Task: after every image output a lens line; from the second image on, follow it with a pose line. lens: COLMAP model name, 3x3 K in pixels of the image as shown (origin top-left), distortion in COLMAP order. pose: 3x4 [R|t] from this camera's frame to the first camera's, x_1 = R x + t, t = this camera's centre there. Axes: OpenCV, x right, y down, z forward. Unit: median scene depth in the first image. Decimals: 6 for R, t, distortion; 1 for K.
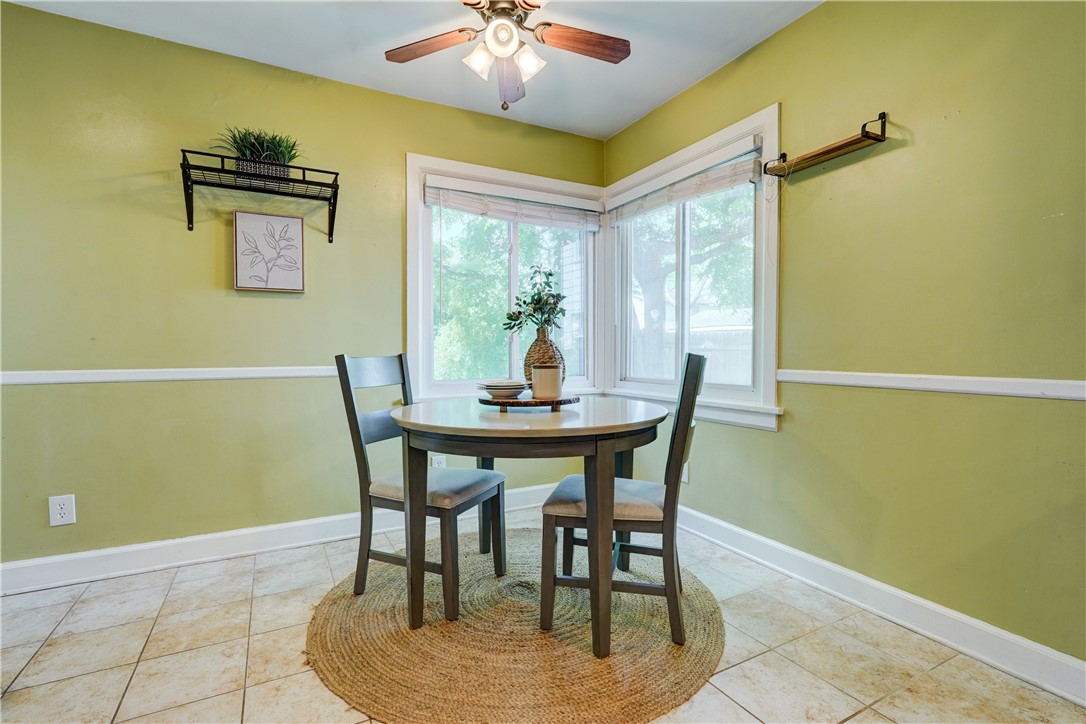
lens RADIAL K [[493.6, 0, 548.8], [0, 493.6, 361.0], [0, 0, 1]] dist [-0.010099, 0.004222]
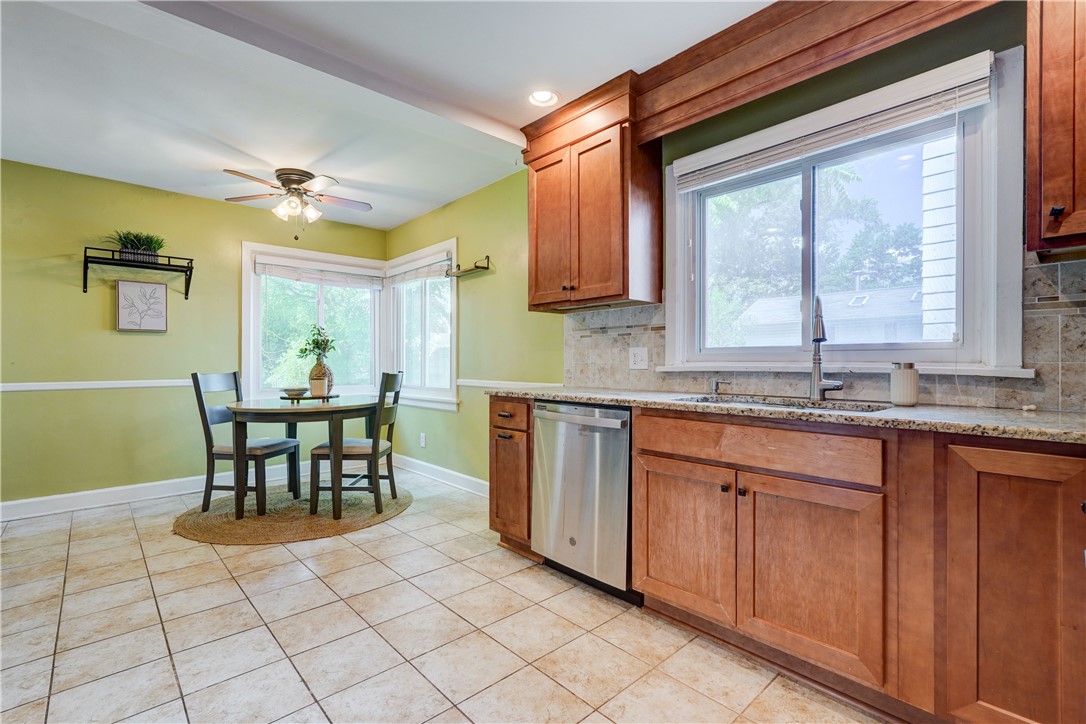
lens RADIAL K [[493.6, 0, 537.6], [0, 493.6, 360.9], [0, 0, 1]] dist [-0.010099, 0.004222]
pose [[0.974657, -0.000206, 0.223705, 0.354132], [0.004862, 0.999783, -0.020262, -0.012769], [-0.223652, 0.020836, 0.974446, -0.922710]]
